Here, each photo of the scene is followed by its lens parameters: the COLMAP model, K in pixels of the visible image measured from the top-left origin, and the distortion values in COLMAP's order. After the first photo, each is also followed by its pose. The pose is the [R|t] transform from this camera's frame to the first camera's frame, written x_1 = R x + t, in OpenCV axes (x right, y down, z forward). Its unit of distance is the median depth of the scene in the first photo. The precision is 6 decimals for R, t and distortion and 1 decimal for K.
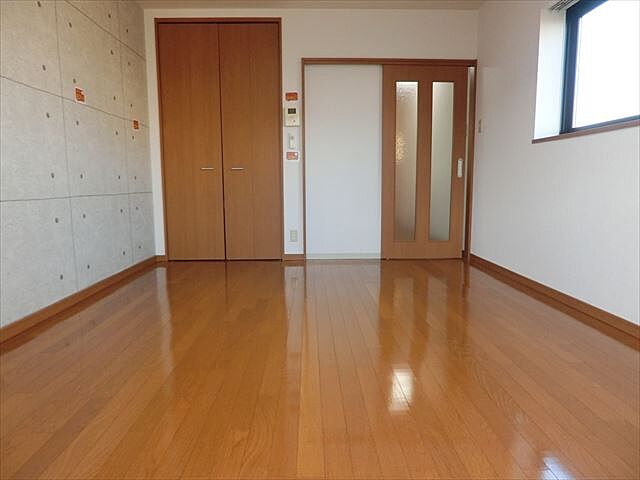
lens RADIAL K [[442.6, 0, 330.3], [0, 442.6, 240.2], [0, 0, 1]] dist [-0.055786, 0.044881]
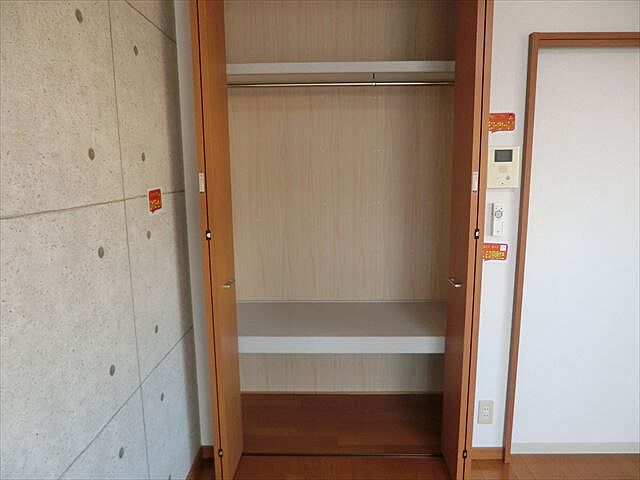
lens RADIAL K [[442.6, 0, 330.3], [0, 442.6, 240.2], [0, 0, 1]] dist [-0.055786, 0.044881]
pose [[0.998040, 0.009435, -0.061866, -0.231223], [-0.007638, 0.999544, 0.029219, -0.217360], [0.062113, -0.028689, 0.997657, 0.540628]]
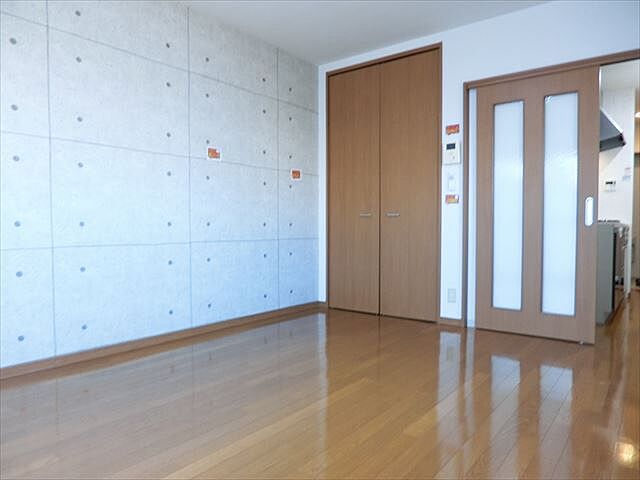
lens RADIAL K [[442.6, 0, 330.3], [0, 442.6, 240.2], [0, 0, 1]] dist [-0.055786, 0.044881]
pose [[0.772274, 0.026082, -0.634754, 0.269172], [-0.086695, 0.994136, -0.064629, -0.041240], [0.629347, 0.104942, 0.770006, 0.226731]]
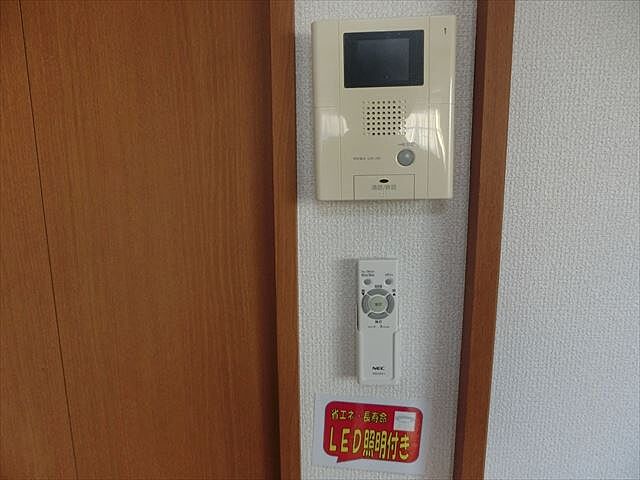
lens RADIAL K [[442.6, 0, 330.3], [0, 442.6, 240.2], [0, 0, 1]] dist [-0.055786, 0.044881]
pose [[0.982042, 0.037388, -0.184918, -0.077908], [-0.028641, 0.998351, 0.049750, -0.253934], [0.186473, -0.043560, 0.981494, 0.889606]]
